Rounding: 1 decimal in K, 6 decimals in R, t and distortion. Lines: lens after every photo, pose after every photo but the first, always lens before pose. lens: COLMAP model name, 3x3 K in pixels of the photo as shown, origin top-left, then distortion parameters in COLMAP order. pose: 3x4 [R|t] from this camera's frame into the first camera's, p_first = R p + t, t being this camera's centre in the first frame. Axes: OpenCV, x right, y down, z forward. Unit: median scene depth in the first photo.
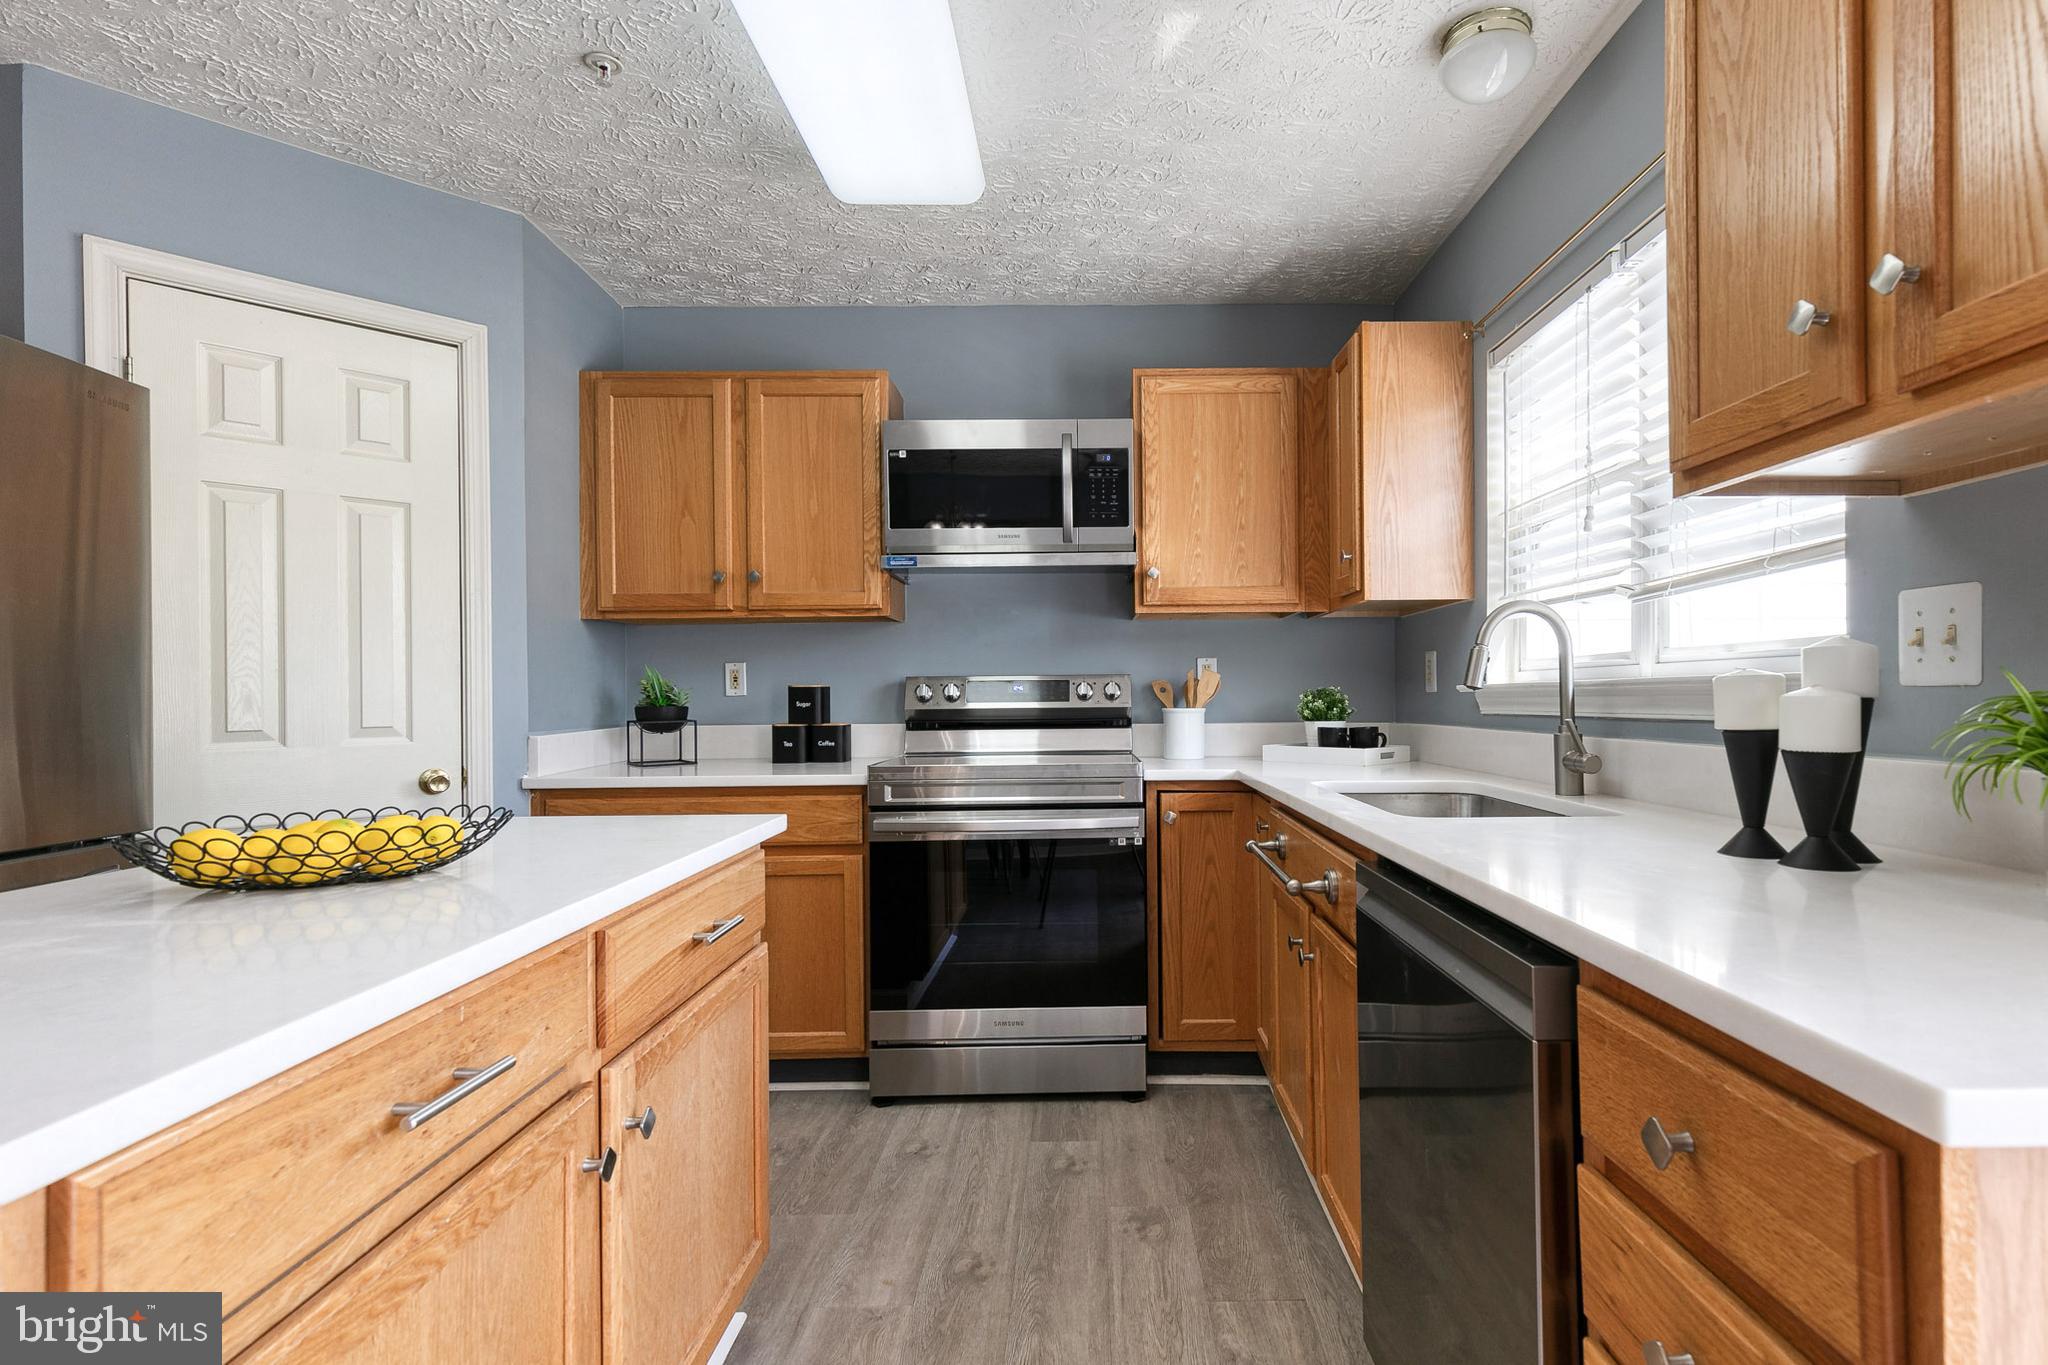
lens RADIAL K [[936.8, 0, 1168.6], [0, 936.8, 684.3], [0, 0, 1]] dist [0.020926, -0.000056]
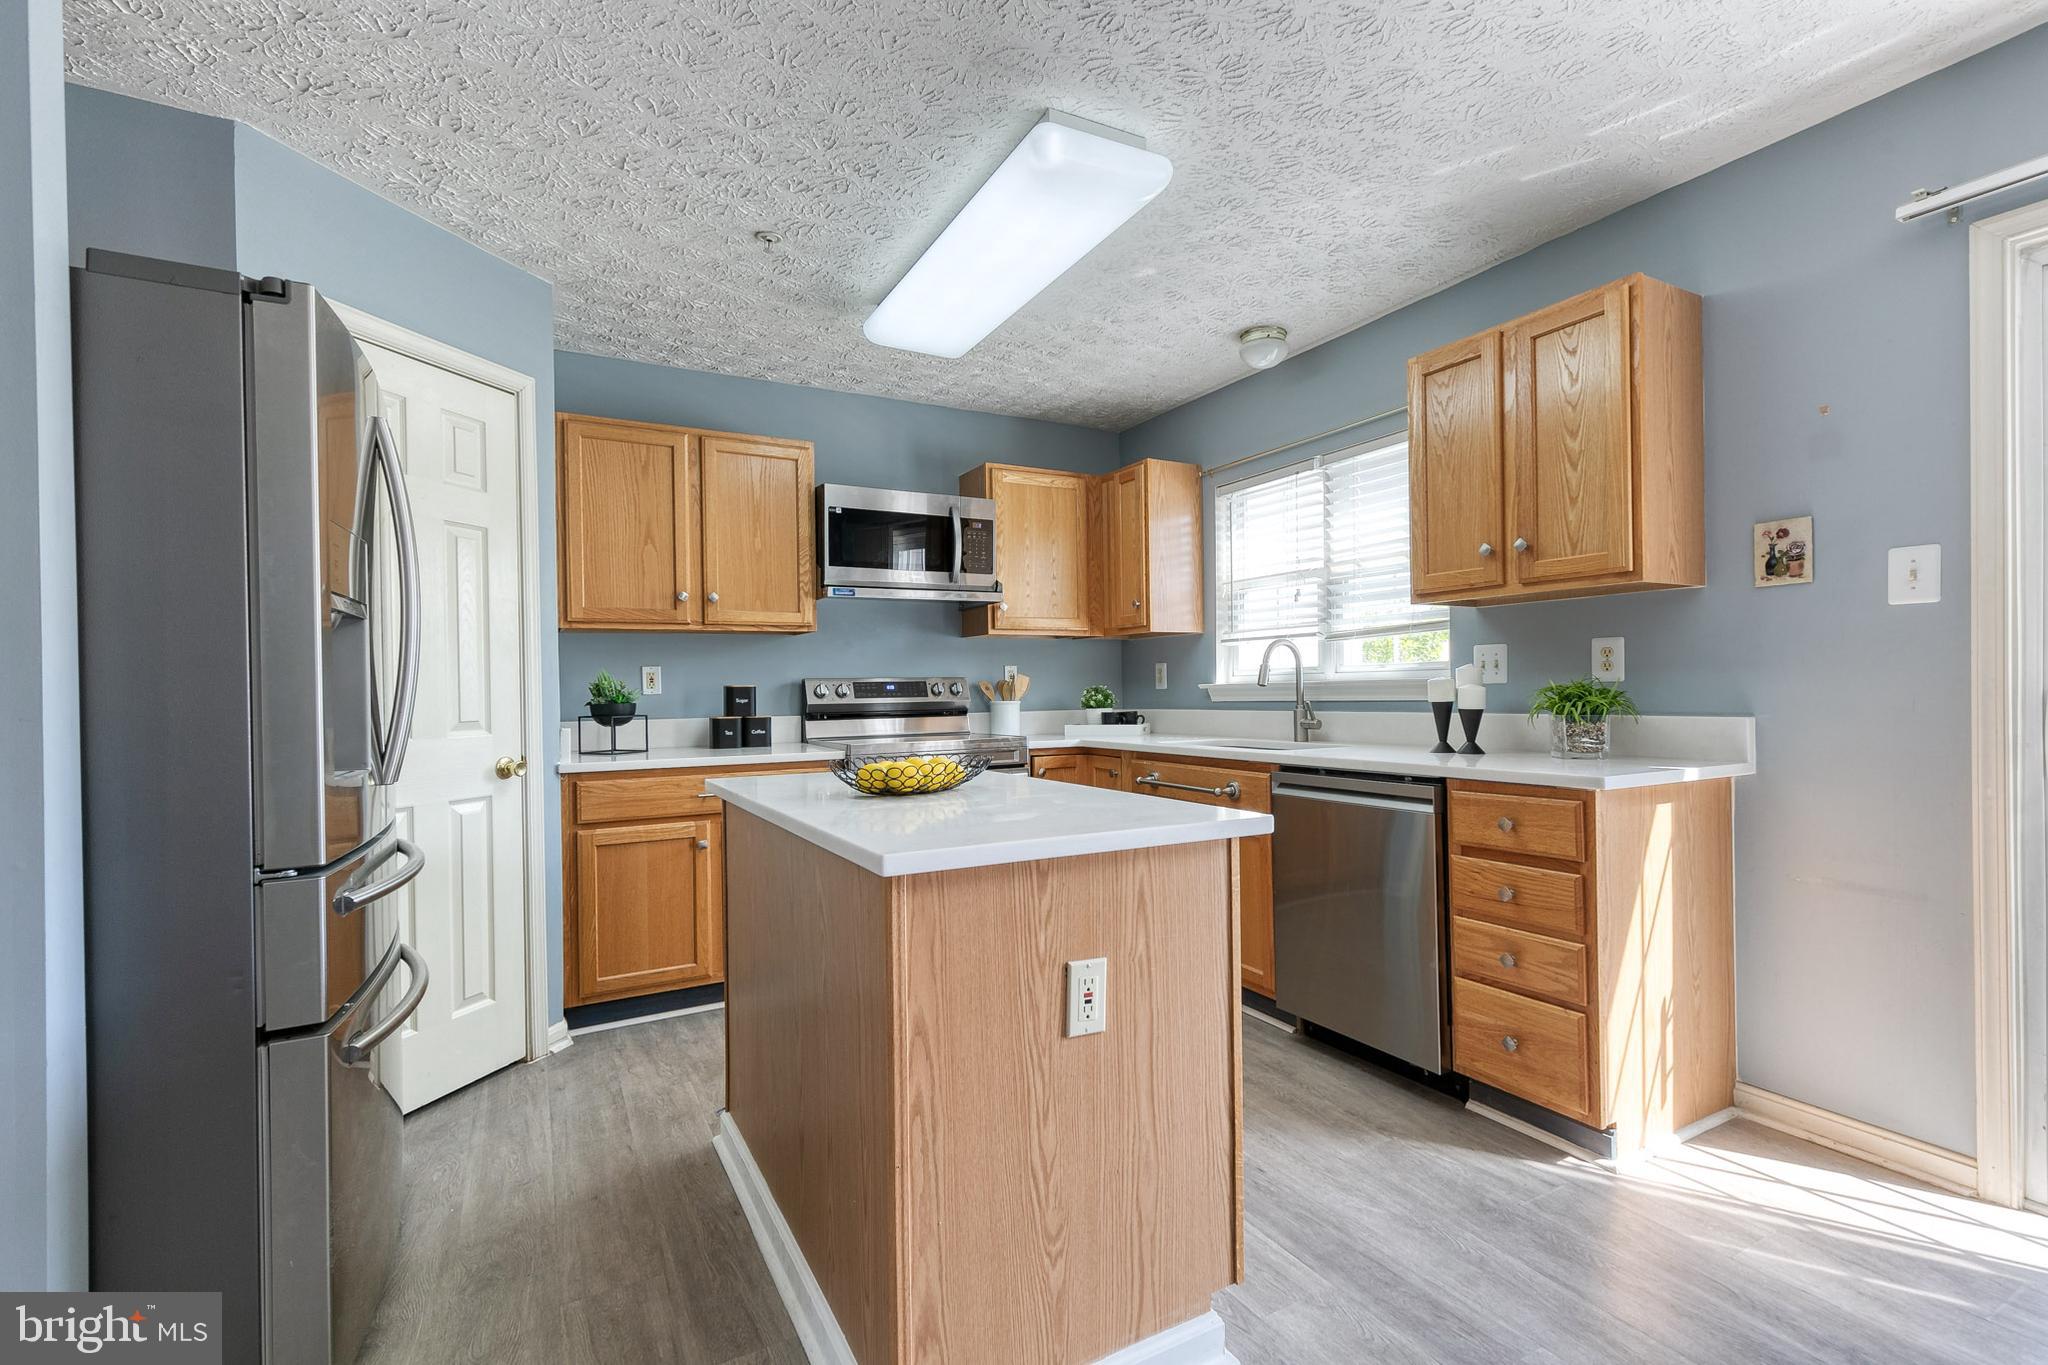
lens RADIAL K [[932.9, 0, 1038.0], [0, 932.9, 689.8], [0, 0, 1]] dist [0.019907, -0.001162]
pose [[0.878453, -0.003570, 0.477816, -0.651728], [0.001179, 0.999985, 0.005305, 0.000976], [-0.477828, -0.004096, 0.878444, -0.283923]]
